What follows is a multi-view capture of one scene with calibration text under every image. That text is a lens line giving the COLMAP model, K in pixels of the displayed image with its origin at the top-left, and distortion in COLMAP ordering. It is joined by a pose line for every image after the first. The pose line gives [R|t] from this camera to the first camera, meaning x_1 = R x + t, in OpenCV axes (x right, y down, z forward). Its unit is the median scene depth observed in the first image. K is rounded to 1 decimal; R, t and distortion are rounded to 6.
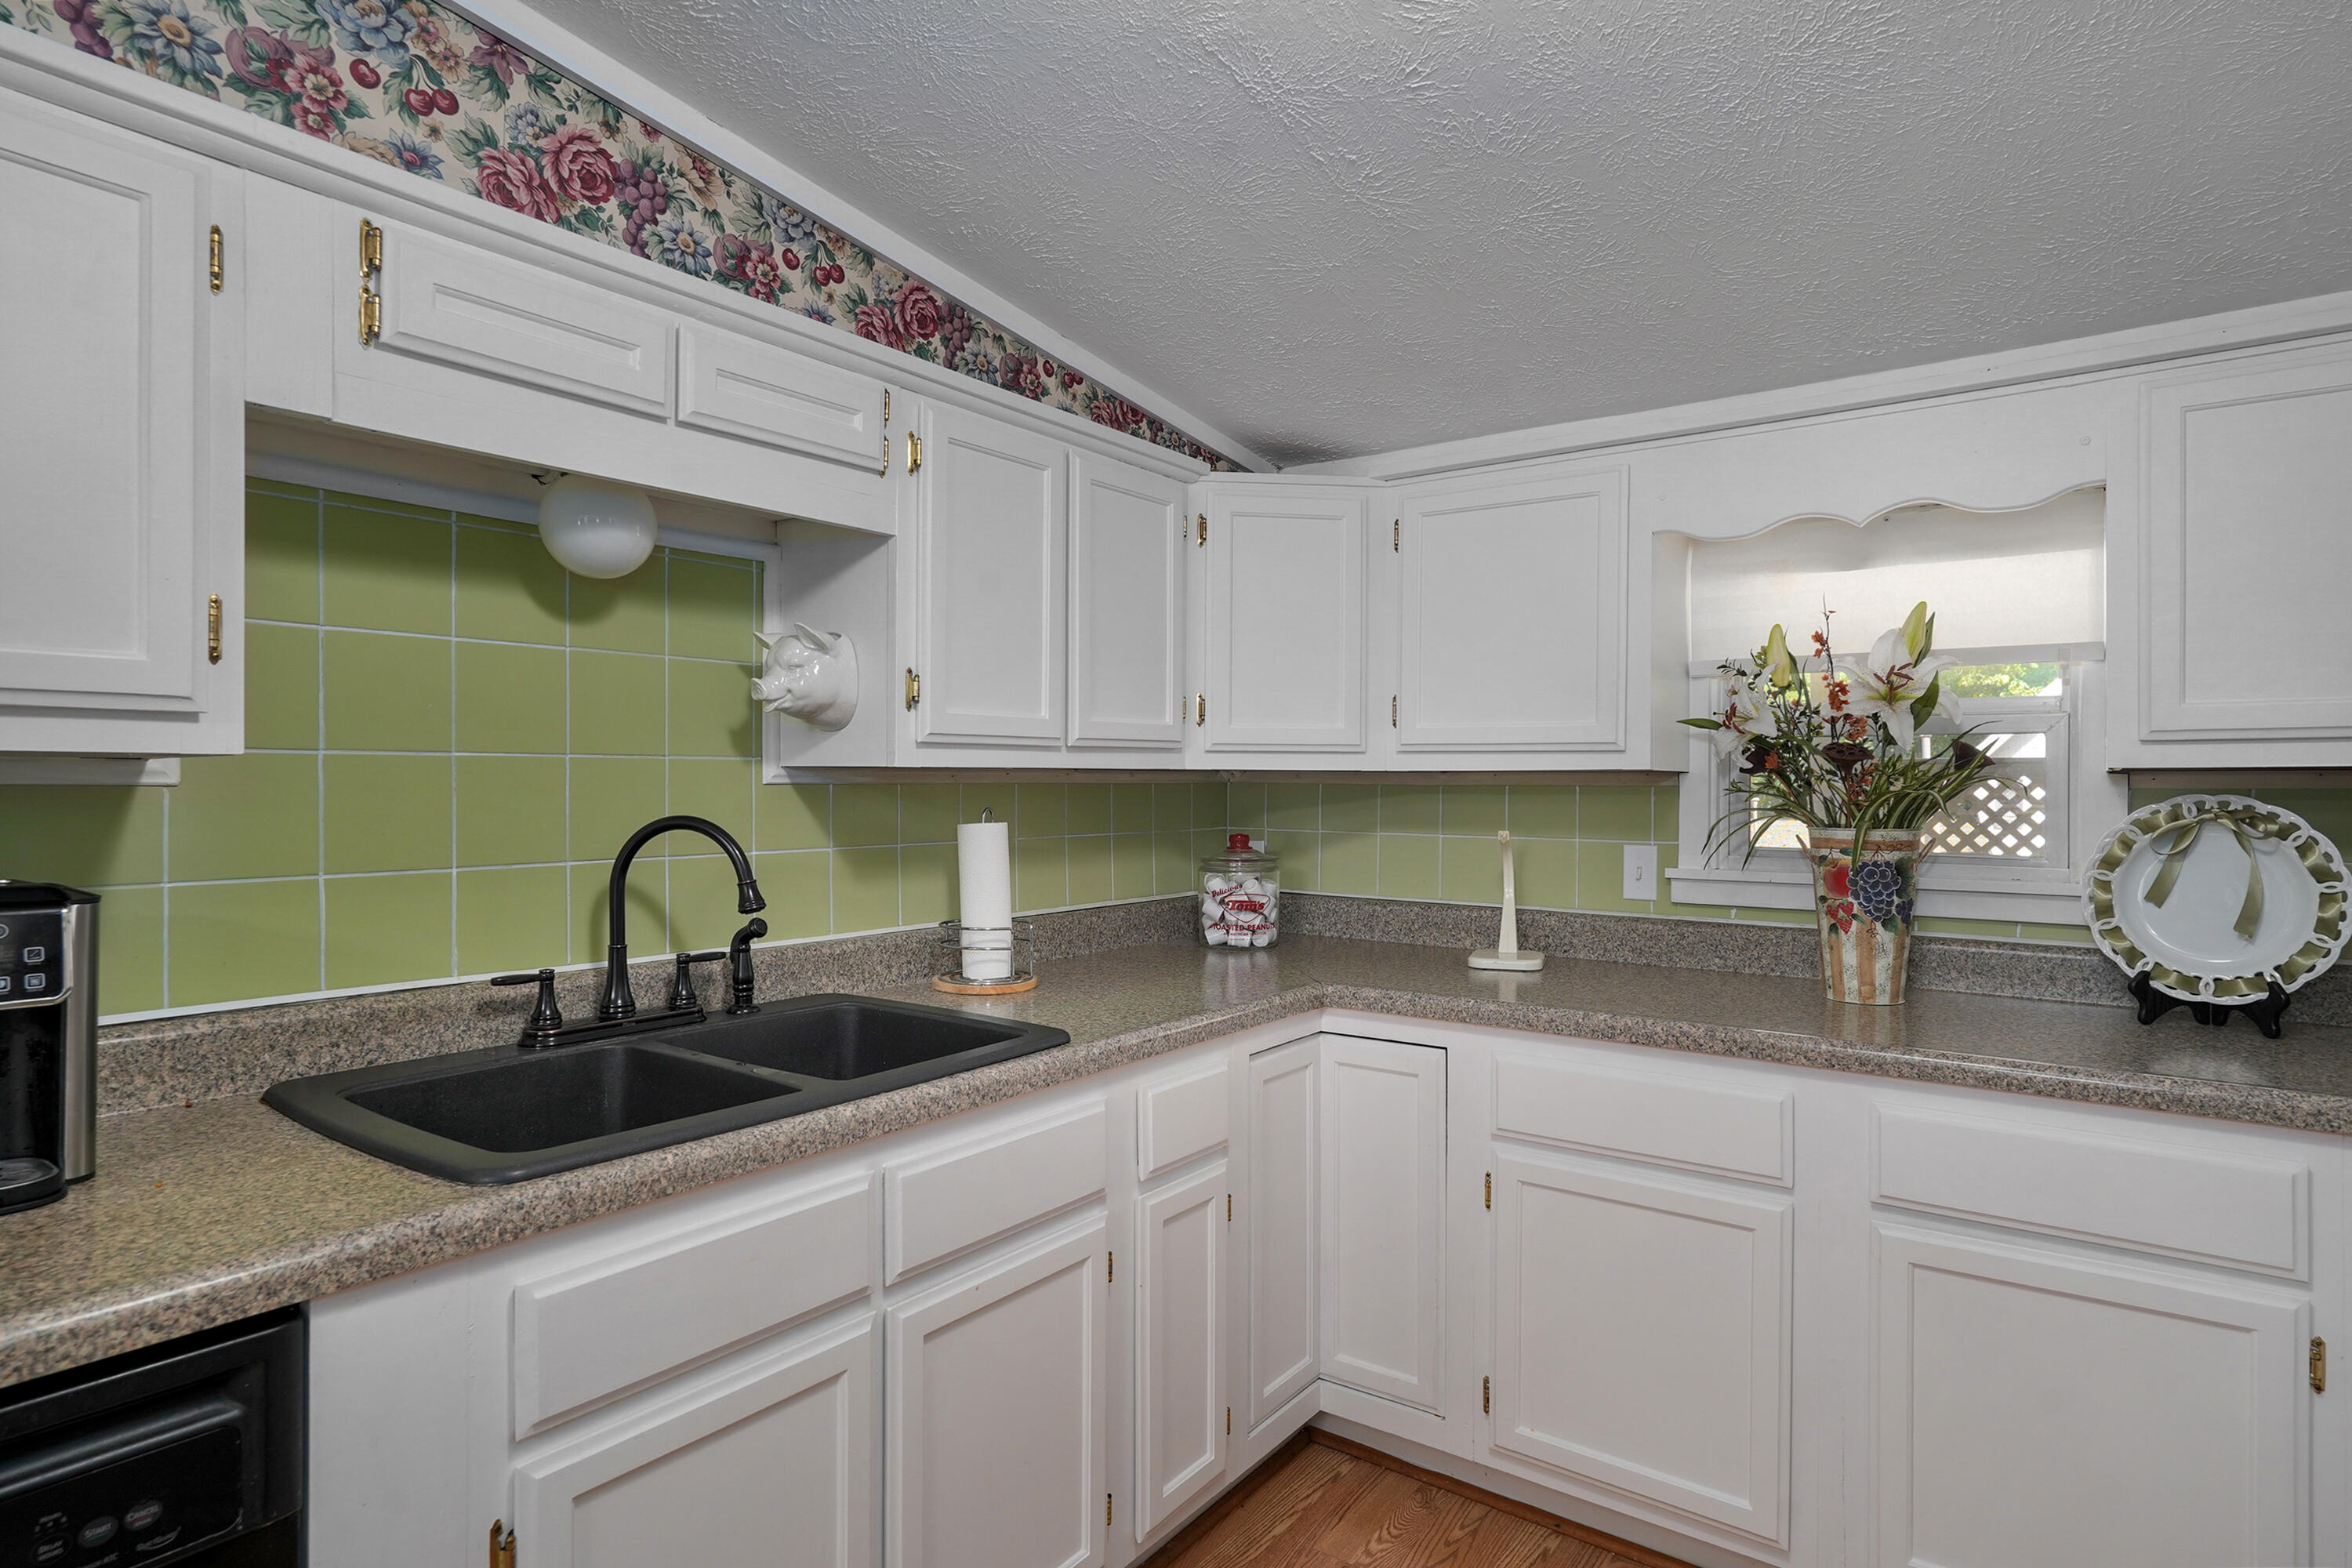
lens RADIAL K [[1223.9, 0, 1176.4], [0, 1223.9, 839.2], [0, 0, 1]] dist [0.001276, 0.000749]
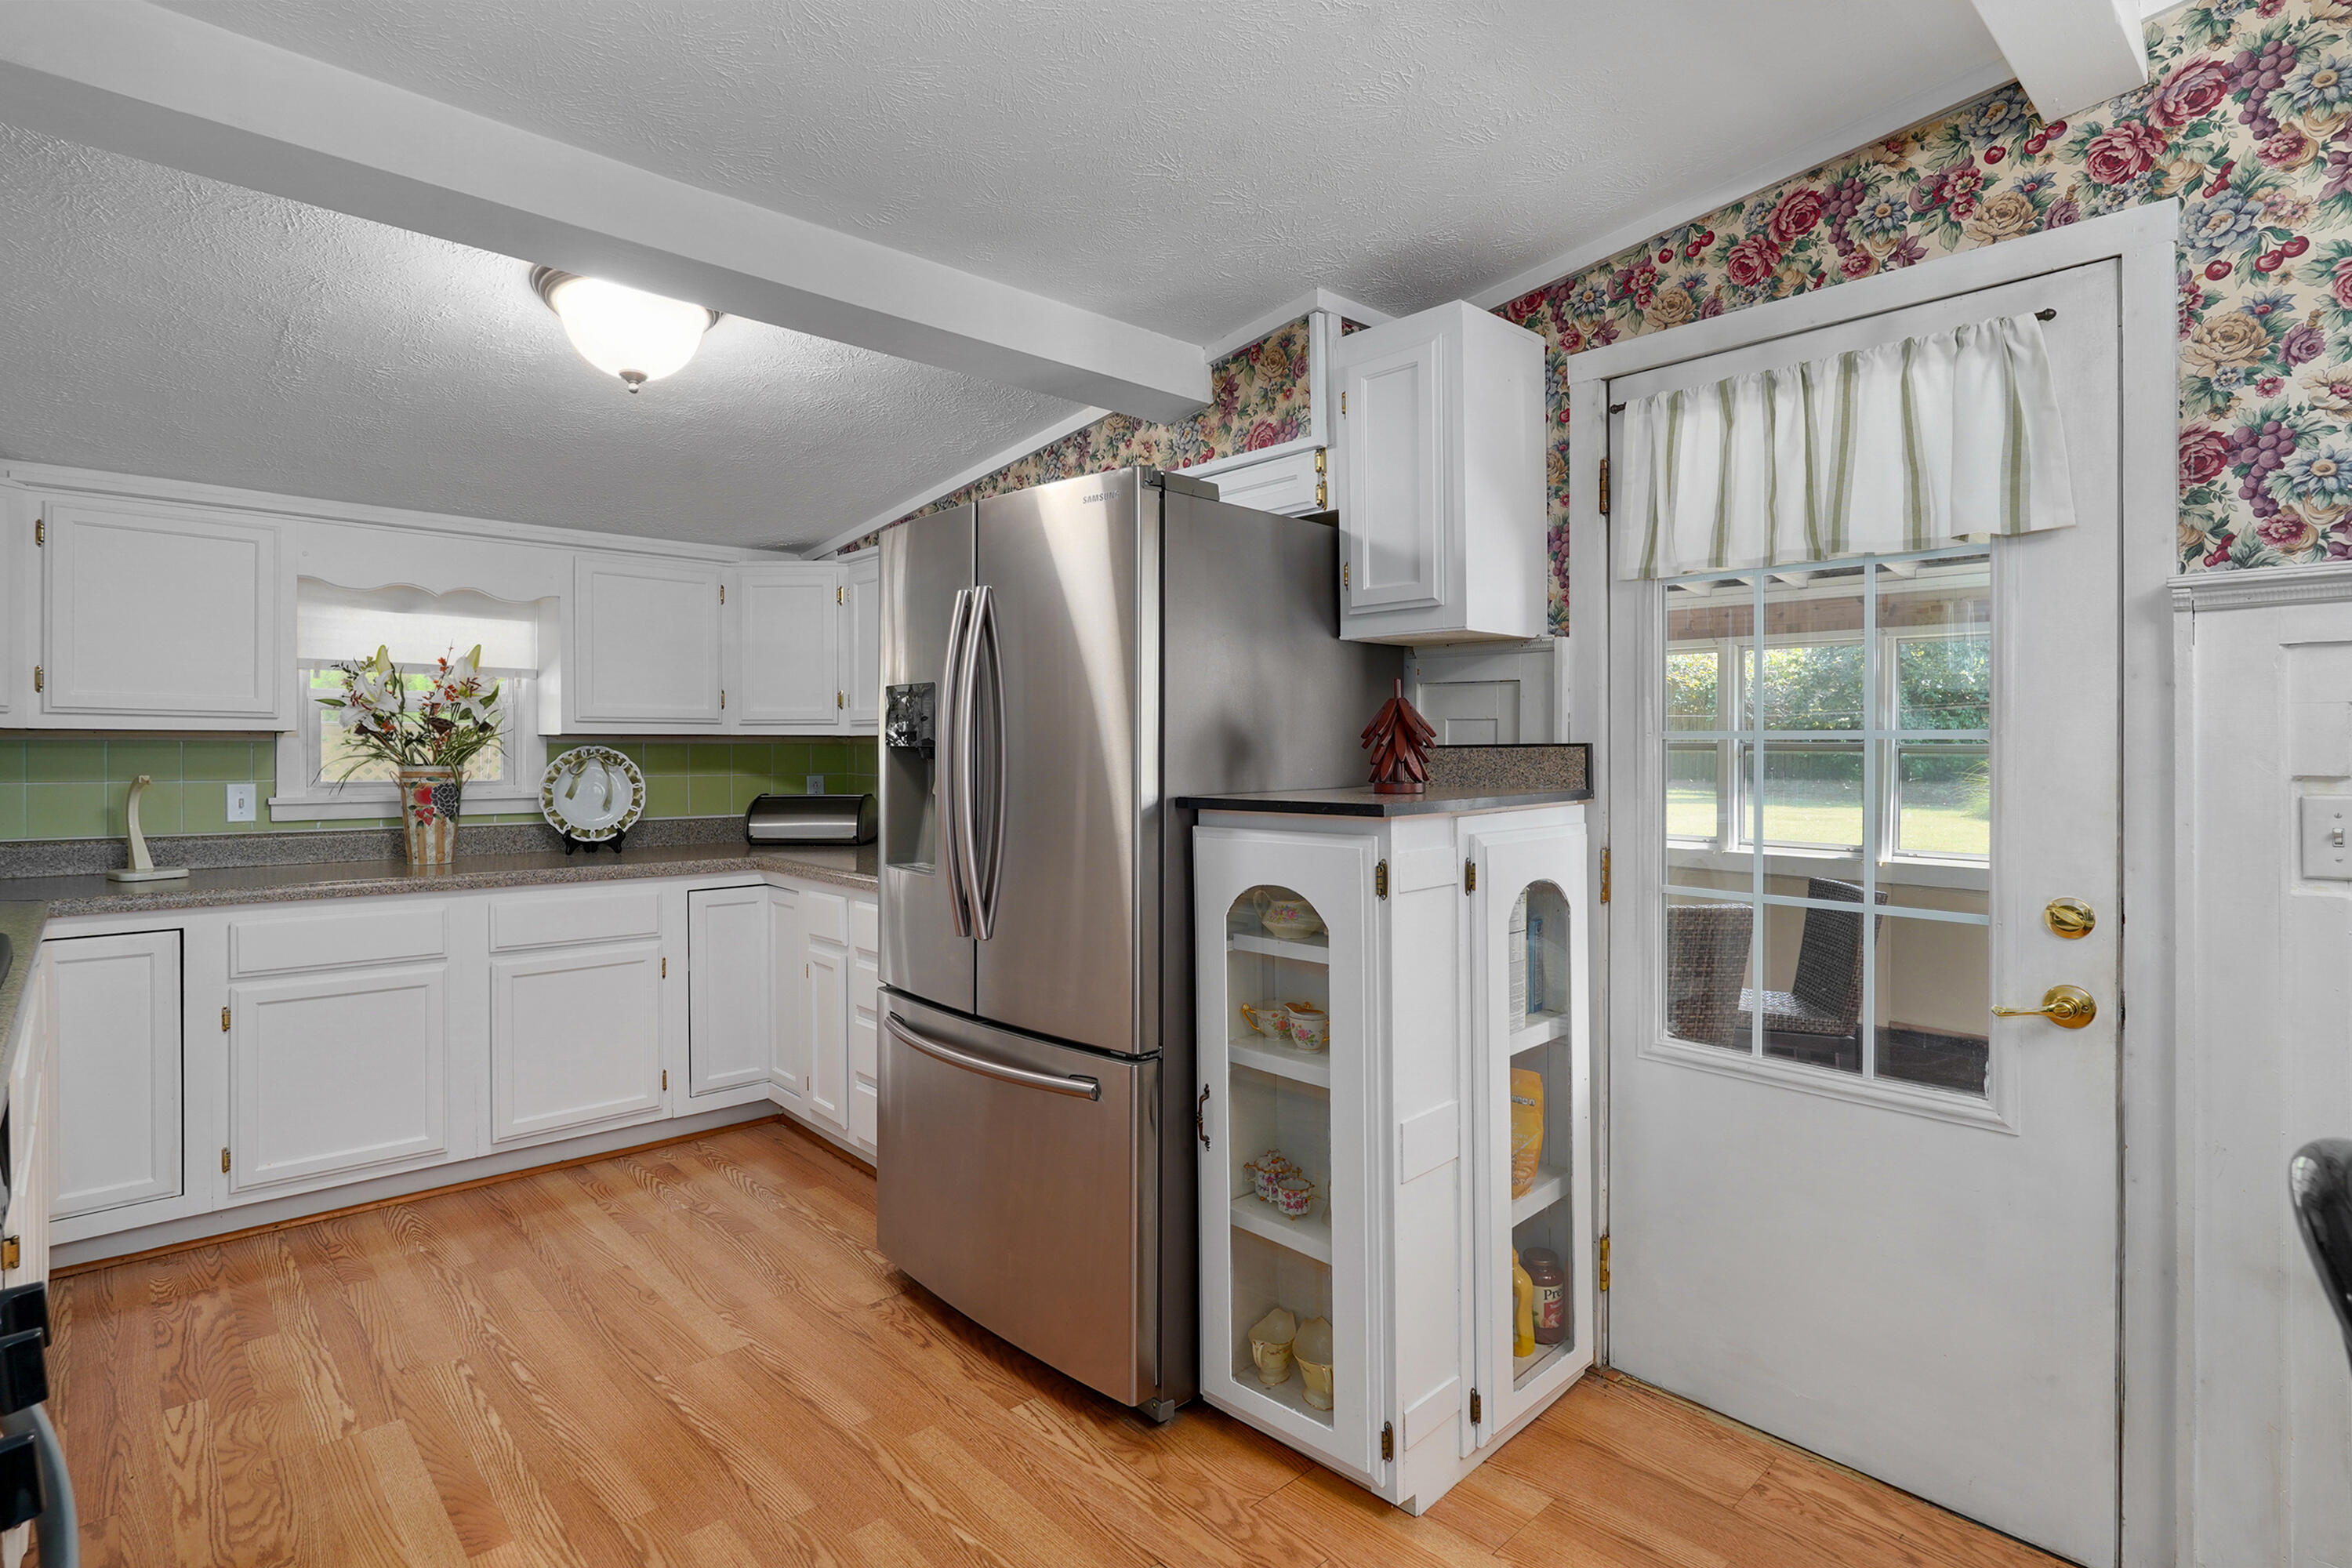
lens RADIAL K [[1181.5, 0, 1173.9], [0, 1181.5, 743.9], [0, 0, 1]] dist [-0.003971, 0.005632]
pose [[0.201850, -0.000185, 0.979416, -0.908968], [0.038444, 0.999231, -0.007735, 0.014223], [-0.978662, 0.039214, 0.201702, -0.398998]]
